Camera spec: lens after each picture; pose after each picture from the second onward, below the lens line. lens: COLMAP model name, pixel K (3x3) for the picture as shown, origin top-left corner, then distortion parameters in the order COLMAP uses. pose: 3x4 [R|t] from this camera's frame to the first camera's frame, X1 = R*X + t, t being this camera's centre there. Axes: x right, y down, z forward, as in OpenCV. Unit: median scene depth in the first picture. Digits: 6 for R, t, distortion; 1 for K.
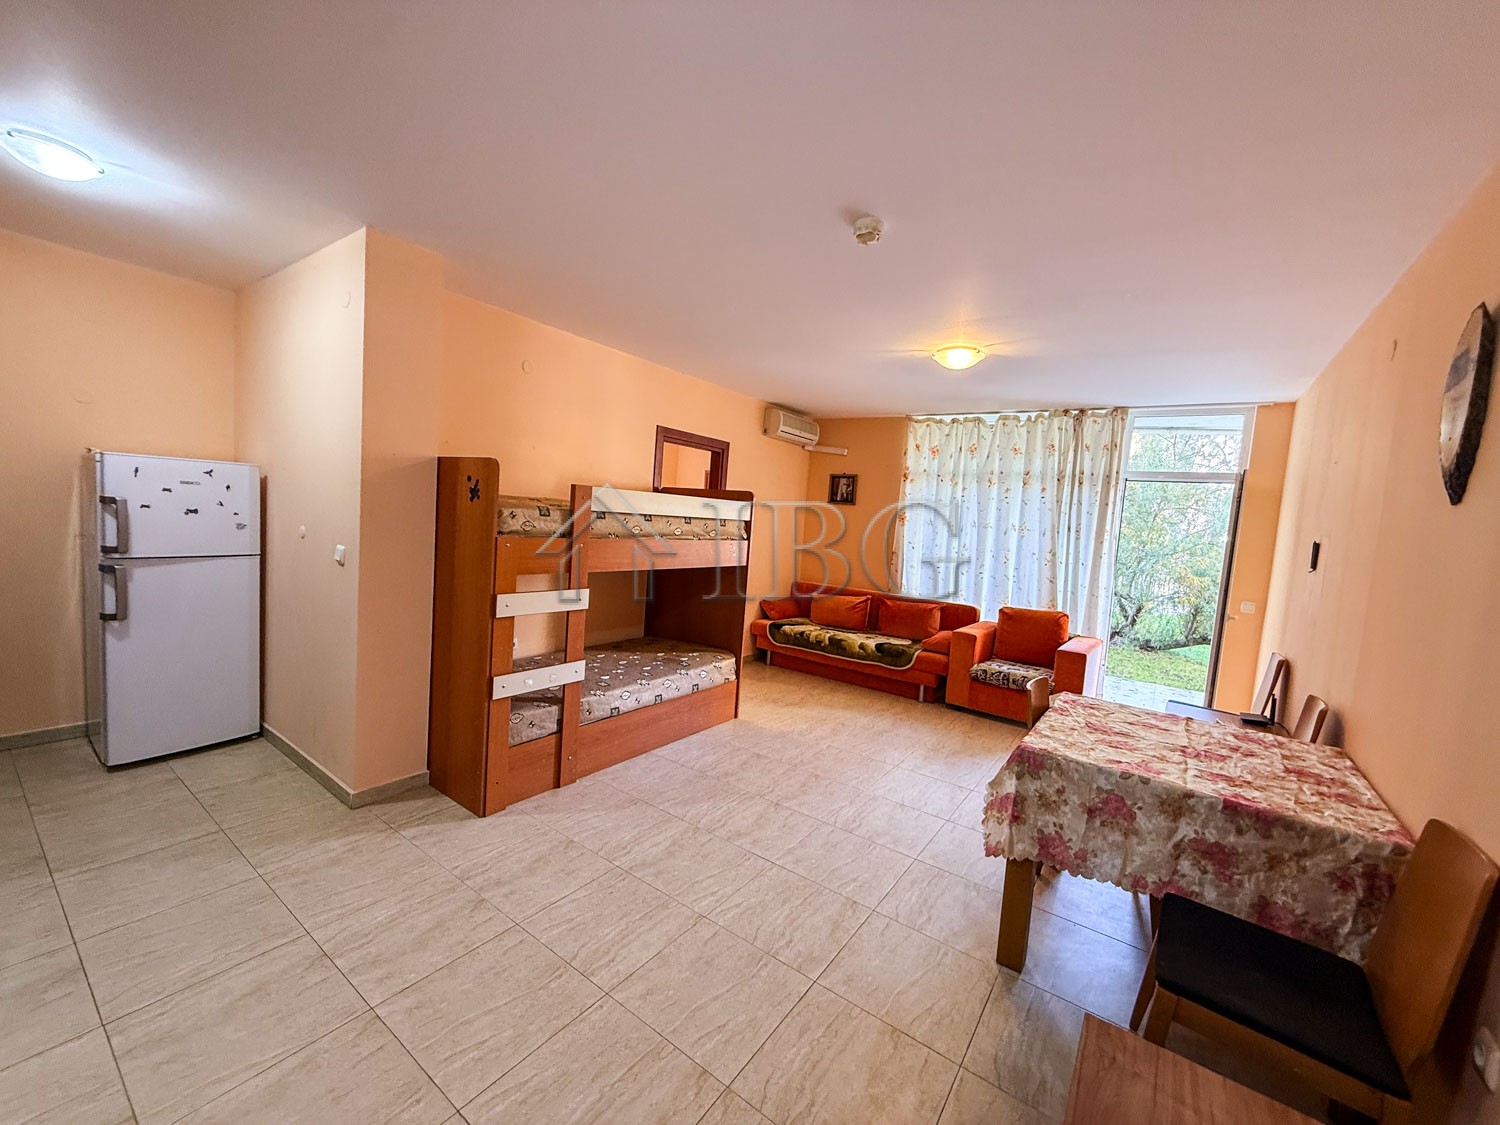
lens RADIAL K [[598.7, 0, 747.8], [0, 598.7, 562.7], [0, 0, 1]] dist [0.001488, -0.000026]
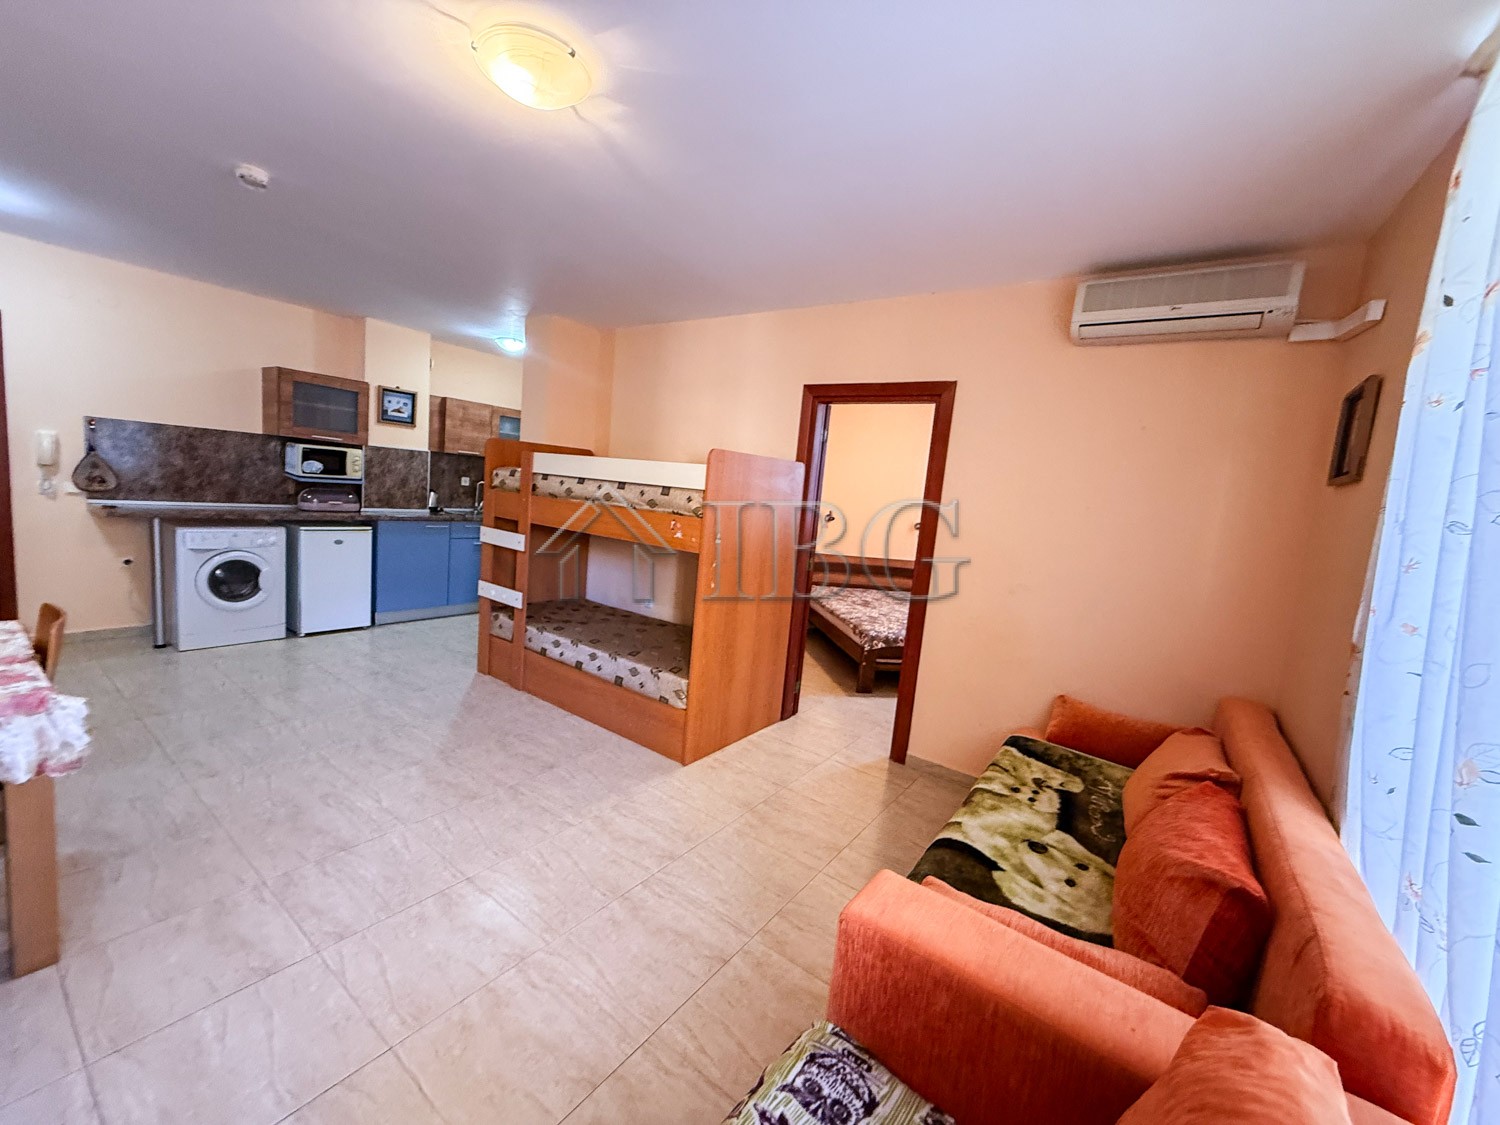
lens RADIAL K [[599.1, 0, 745.4], [0, 599.1, 562.5], [0, 0, 1]] dist [-0.000414, 0.000442]
pose [[-0.003062, 0.050633, -0.998713, 0.588725], [-0.171505, 0.983893, 0.050407, -0.025189], [0.985178, 0.171439, 0.005671, 0.879877]]
